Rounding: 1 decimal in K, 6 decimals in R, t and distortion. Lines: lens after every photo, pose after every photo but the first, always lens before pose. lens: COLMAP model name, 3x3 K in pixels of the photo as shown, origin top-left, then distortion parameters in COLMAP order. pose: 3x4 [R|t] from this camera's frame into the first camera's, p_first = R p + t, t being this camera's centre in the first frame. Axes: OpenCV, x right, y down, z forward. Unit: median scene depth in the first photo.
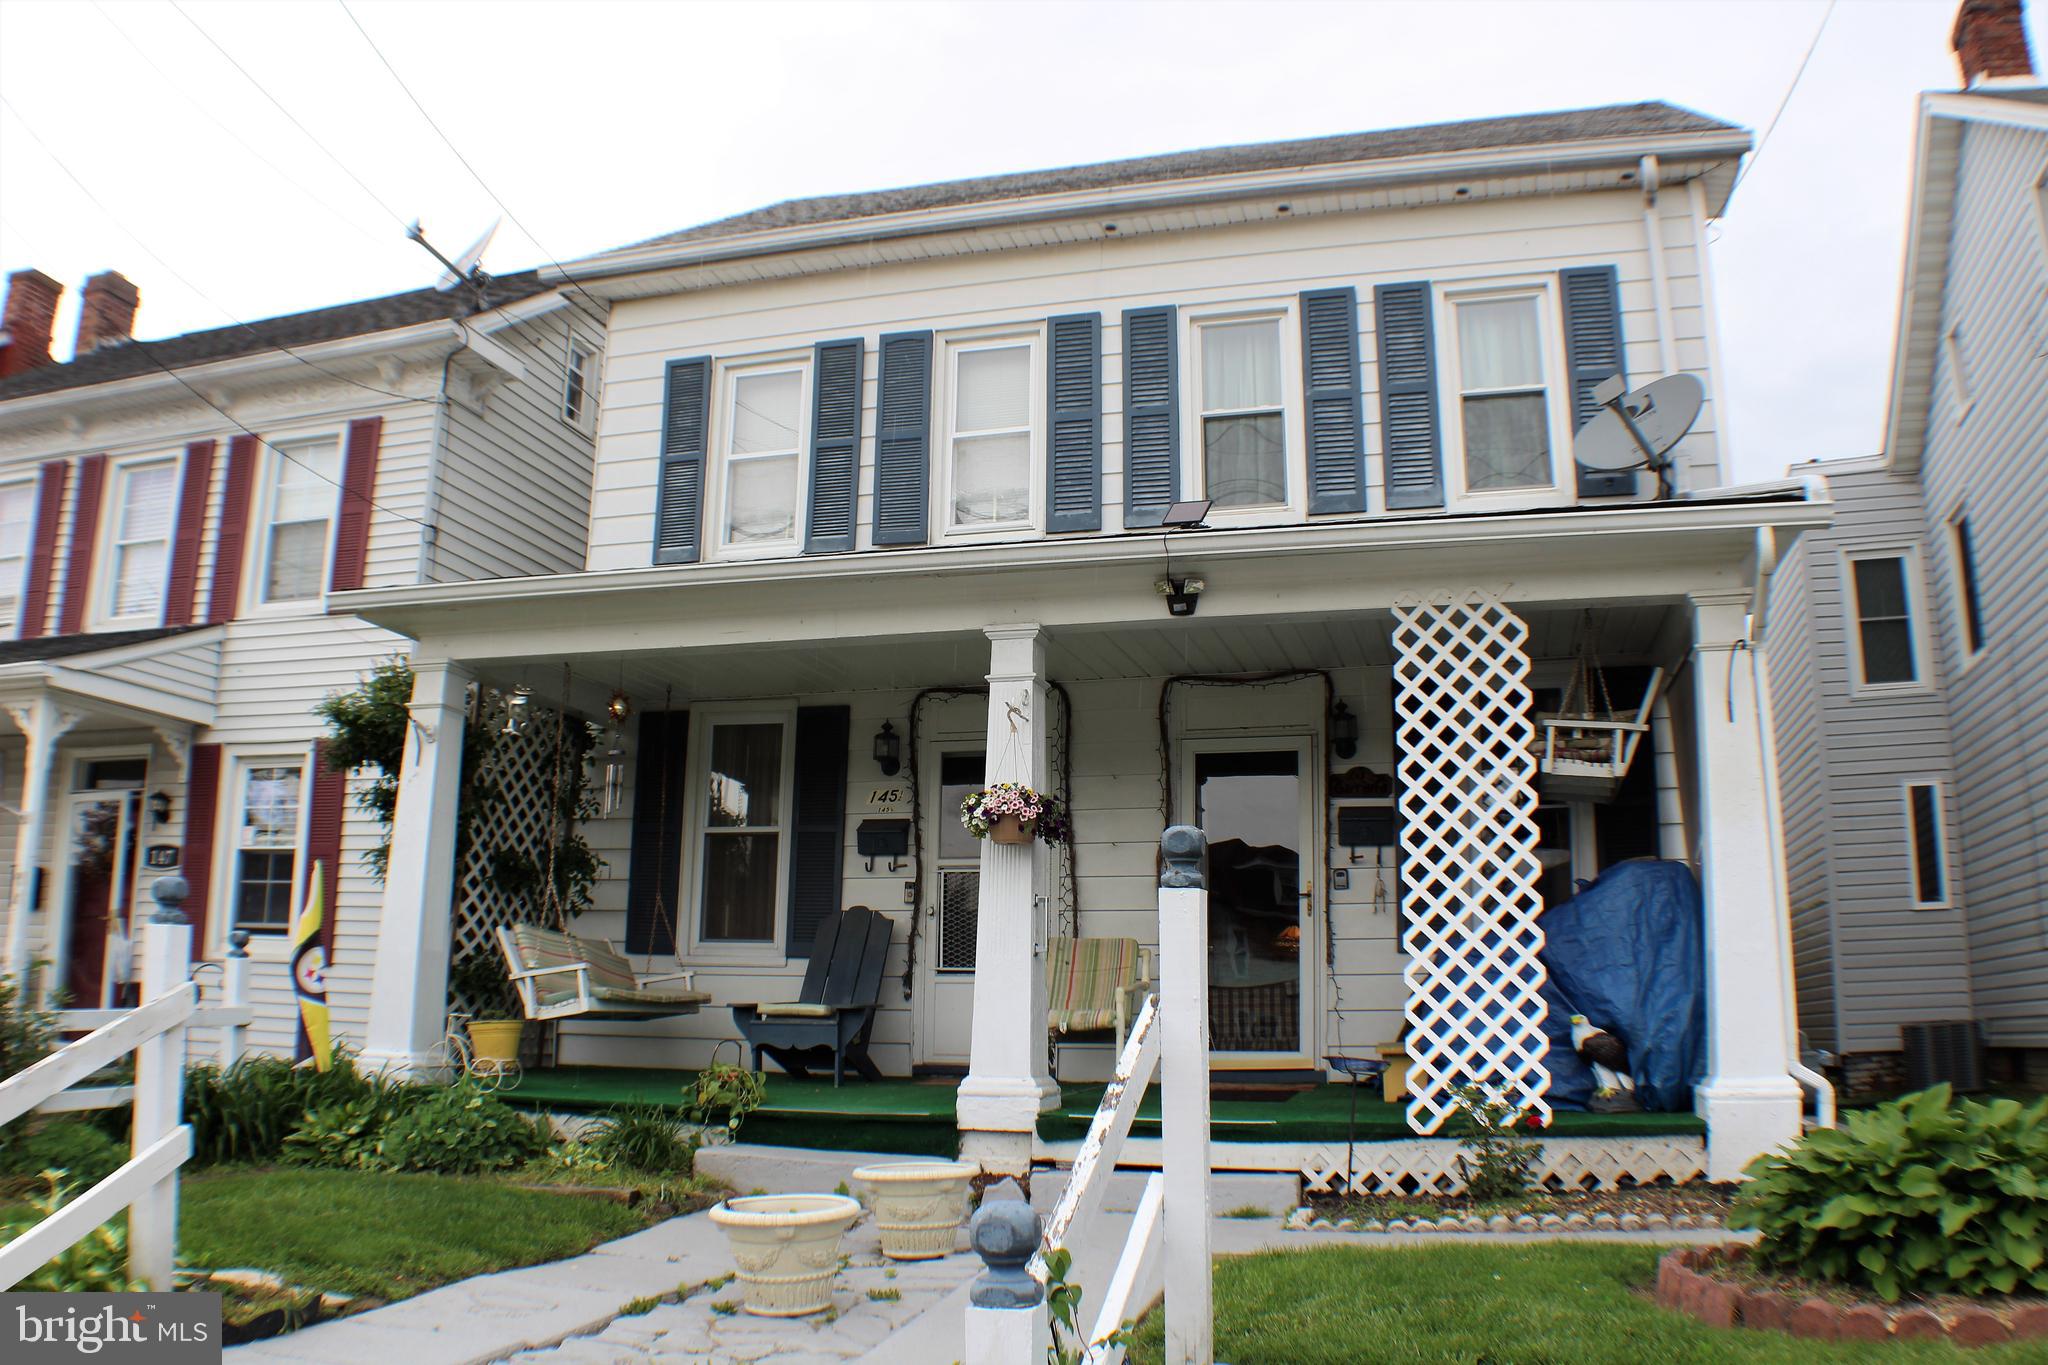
lens RADIAL K [[1628.4, 0, 1024.0], [0, 1628.4, 682.5], [0, 0, 1]] dist [-0.211294, 0.080329]
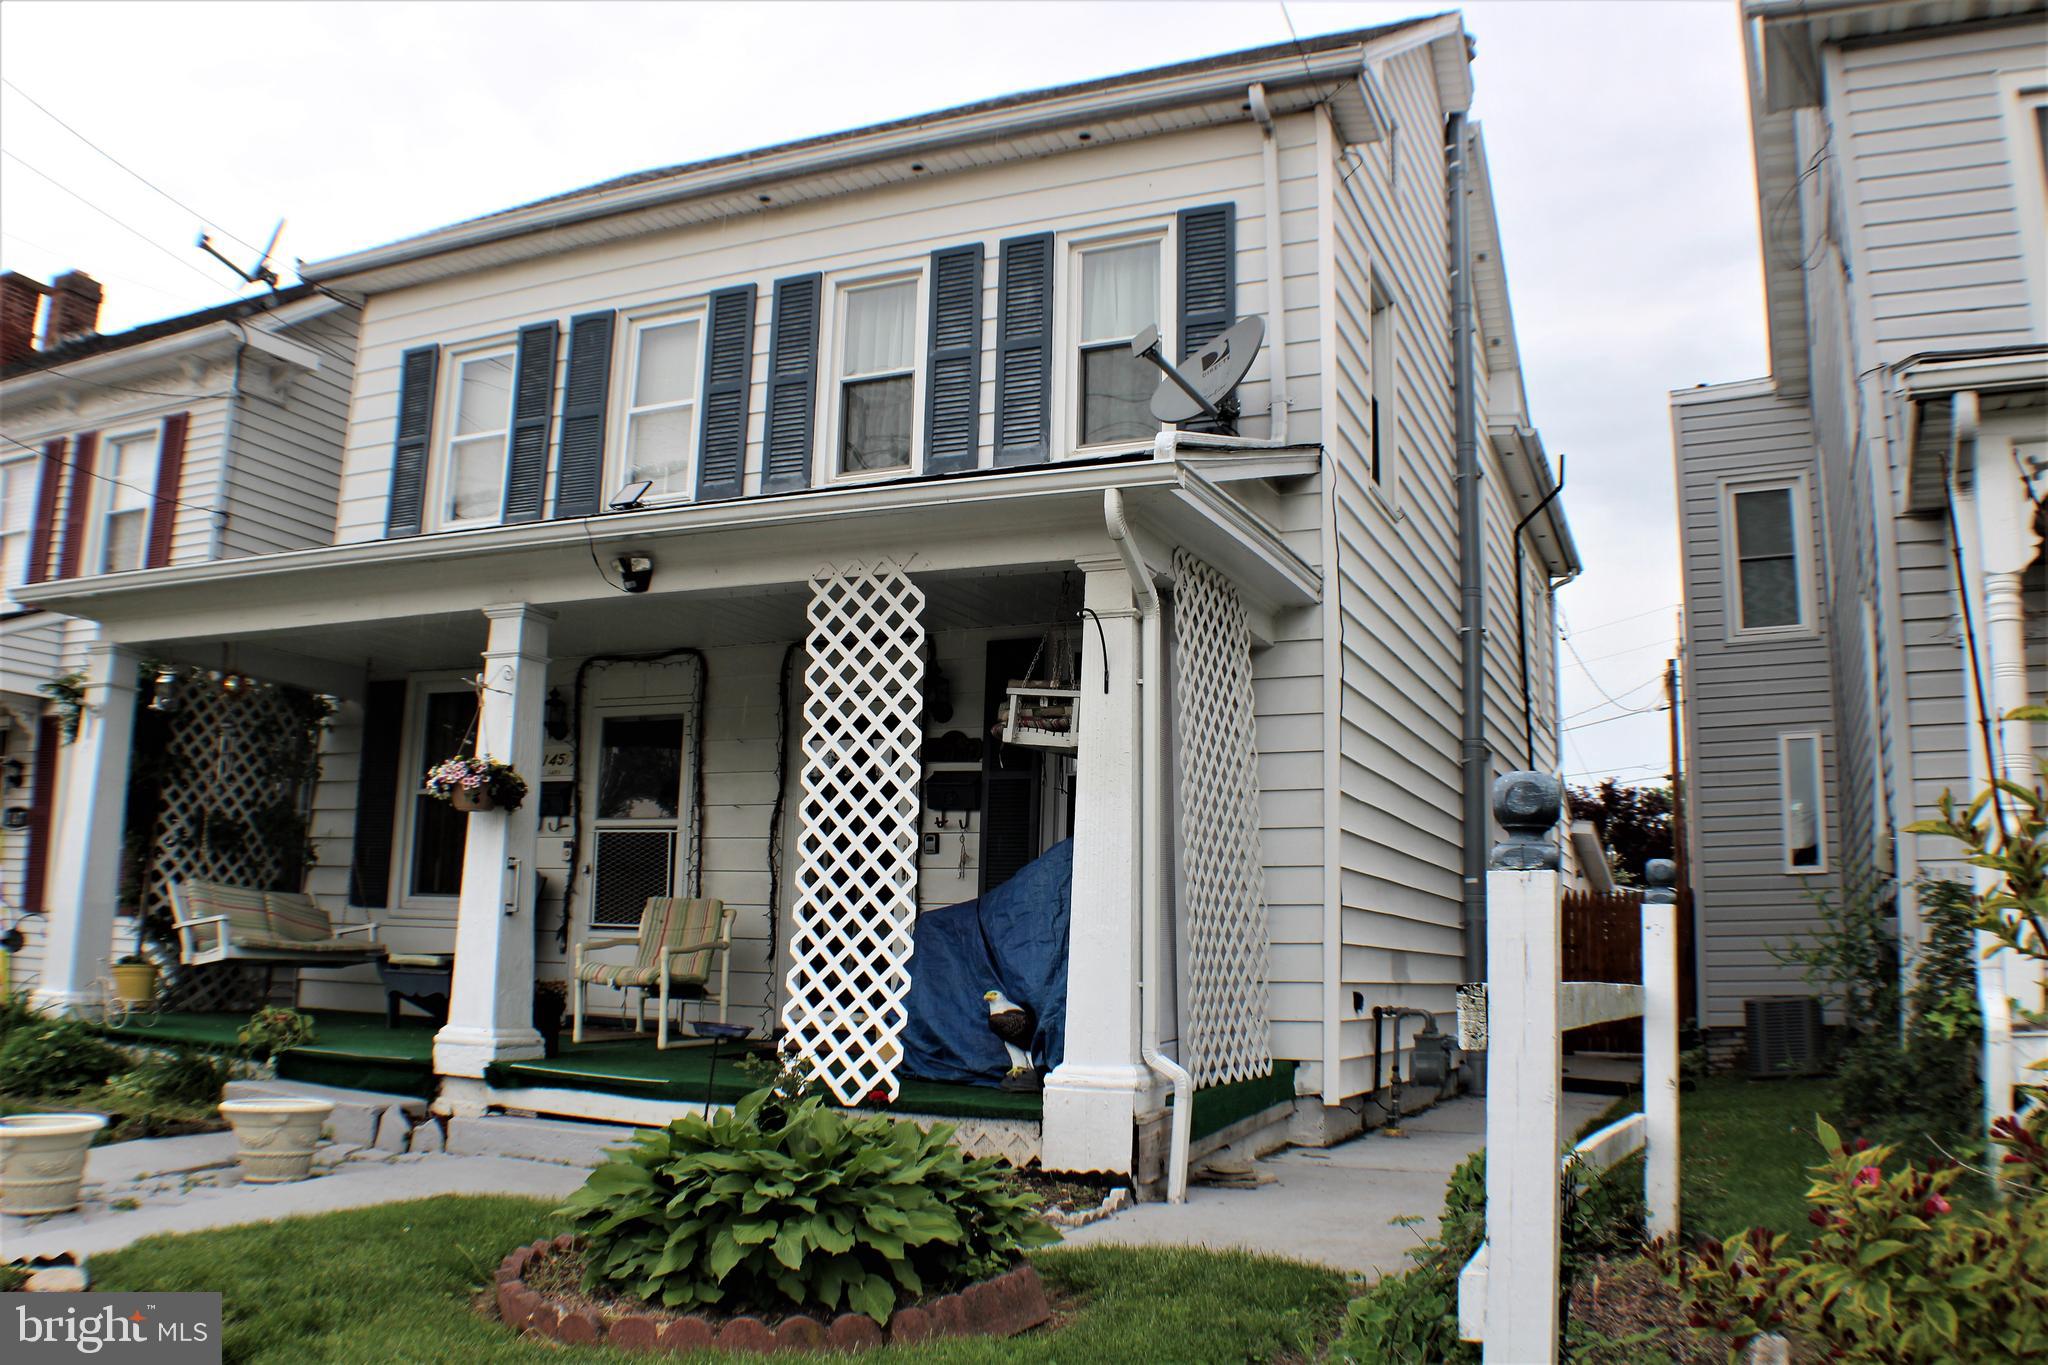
lens RADIAL K [[1662.8, 0, 1024.0], [0, 1662.8, 682.5], [0, 0, 1]] dist [-0.210647, 0.084761]
pose [[0.991181, -0.013476, -0.131830, 0.362726], [0.018322, 0.999197, 0.035623, -0.012472], [0.131244, -0.037724, 0.990632, -0.008549]]
